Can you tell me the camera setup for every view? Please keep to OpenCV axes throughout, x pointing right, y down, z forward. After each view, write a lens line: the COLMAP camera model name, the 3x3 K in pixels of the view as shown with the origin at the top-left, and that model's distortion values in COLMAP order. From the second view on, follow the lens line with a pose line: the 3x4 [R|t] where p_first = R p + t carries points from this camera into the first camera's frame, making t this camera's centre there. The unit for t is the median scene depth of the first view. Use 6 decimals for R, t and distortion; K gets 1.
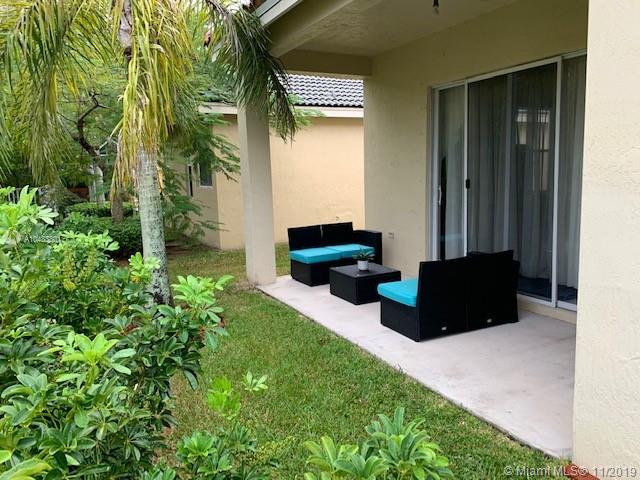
lens RADIAL K [[484.3, 0, 319.5], [0, 484.3, 239.8], [0, 0, 1]] dist [0.012013, -0.013878]
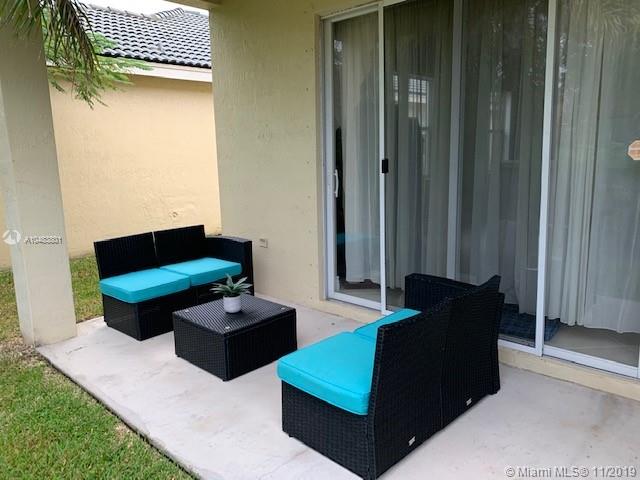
lens RADIAL K [[484.3, 0, 321.1], [0, 484.3, 240.7], [0, 0, 1]] dist [0.012013, -0.013878]
pose [[0.943326, -0.049342, 0.328178, 0.001951], [0.039649, 0.998559, 0.036165, -0.037969], [-0.329489, -0.021104, 0.943923, 0.374471]]
